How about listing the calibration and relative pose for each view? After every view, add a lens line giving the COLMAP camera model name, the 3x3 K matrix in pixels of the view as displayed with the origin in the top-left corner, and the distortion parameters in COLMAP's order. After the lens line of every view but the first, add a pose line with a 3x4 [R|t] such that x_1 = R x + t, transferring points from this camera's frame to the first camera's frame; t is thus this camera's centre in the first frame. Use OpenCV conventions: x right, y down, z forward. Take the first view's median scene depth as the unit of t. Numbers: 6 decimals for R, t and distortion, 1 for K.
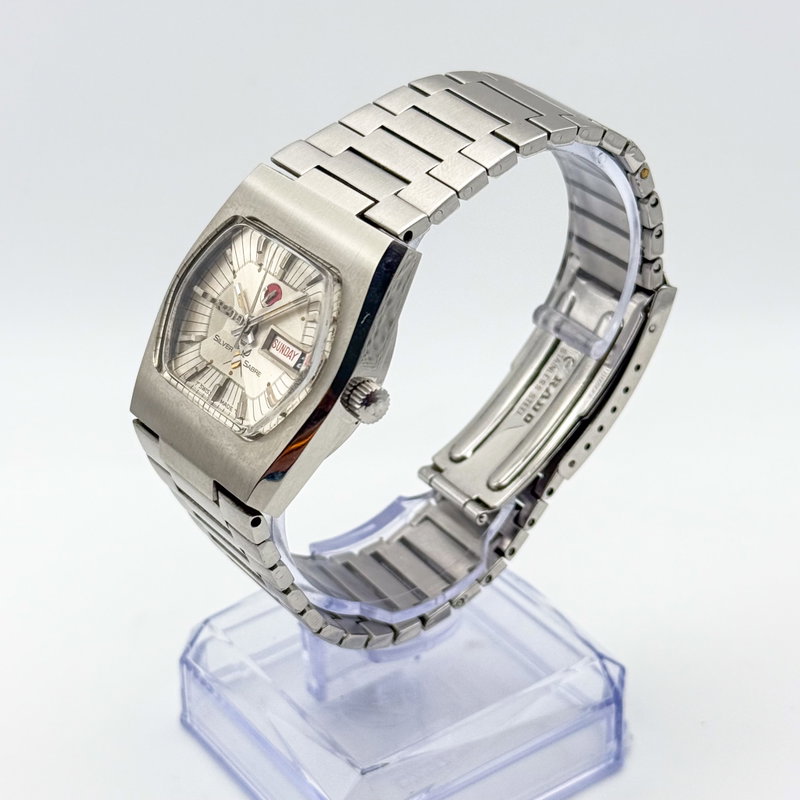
lens RADIAL K [[2028.6, 0, 400.0], [0, 2028.6, 400.0], [0, 0, 1]] dist [-0.010532, 0.064288]
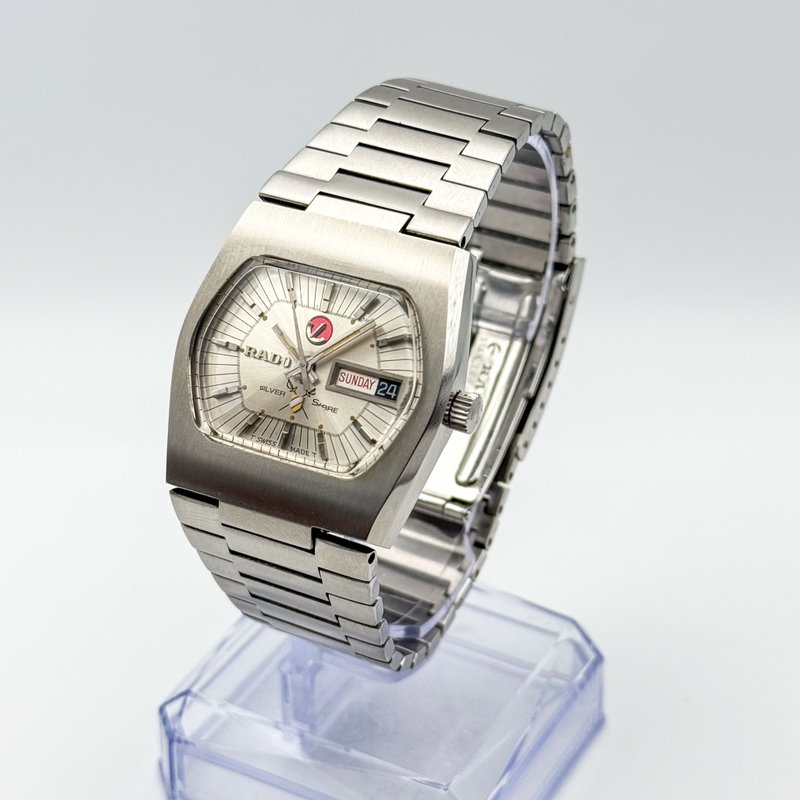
lens RADIAL K [[2028.6, 0, 400.0], [0, 2028.6, 400.0], [0, 0, 1]] dist [-0.010532, 0.064288]
pose [[0.890504, -0.199557, 0.408876, -0.407965], [0.200701, 0.978811, 0.040609, -0.047397], [-0.408316, 0.045899, 0.911686, 0.093953]]
